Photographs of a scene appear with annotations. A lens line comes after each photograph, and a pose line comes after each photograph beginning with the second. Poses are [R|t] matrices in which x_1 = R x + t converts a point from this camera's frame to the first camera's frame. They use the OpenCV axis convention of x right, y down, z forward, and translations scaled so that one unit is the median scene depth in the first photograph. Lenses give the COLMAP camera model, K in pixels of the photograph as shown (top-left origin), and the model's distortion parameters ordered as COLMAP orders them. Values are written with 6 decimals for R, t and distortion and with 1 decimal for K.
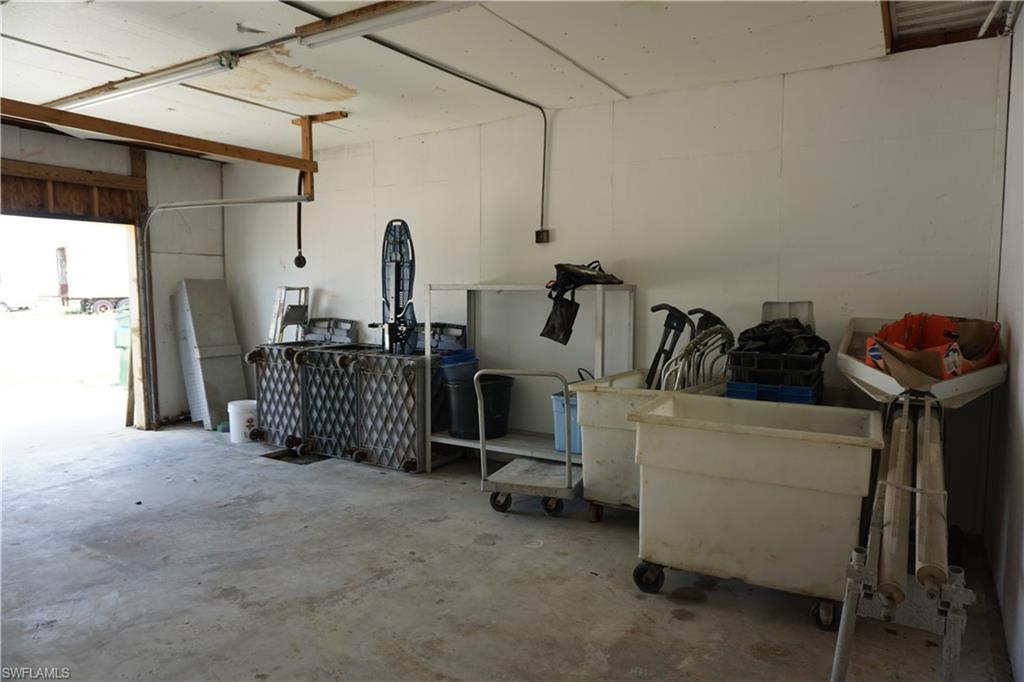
lens RADIAL K [[689.1, 0, 509.9], [0, 689.1, 347.4], [0, 0, 1]] dist [-0.033973, 0.007233]
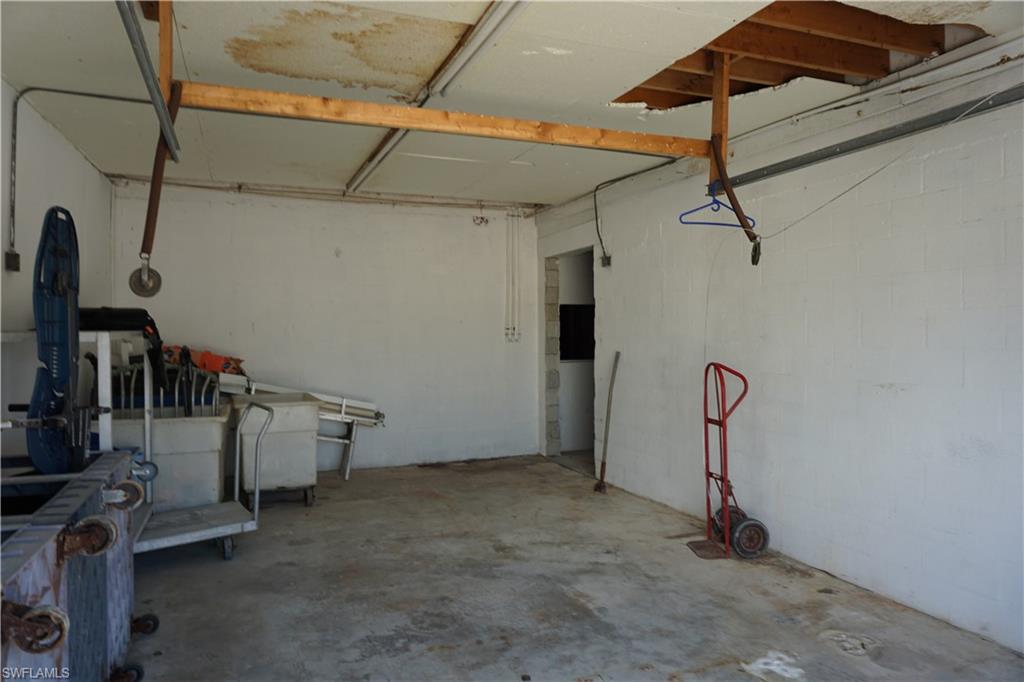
lens RADIAL K [[689.1, 0, 510.2], [0, 689.1, 336.2], [0, 0, 1]] dist [-0.033973, 0.007233]
pose [[-0.801918, -0.015555, 0.597232, -1.030049], [0.043020, 0.995563, 0.083693, -0.164823], [-0.595884, 0.092808, -0.797690, 1.685939]]
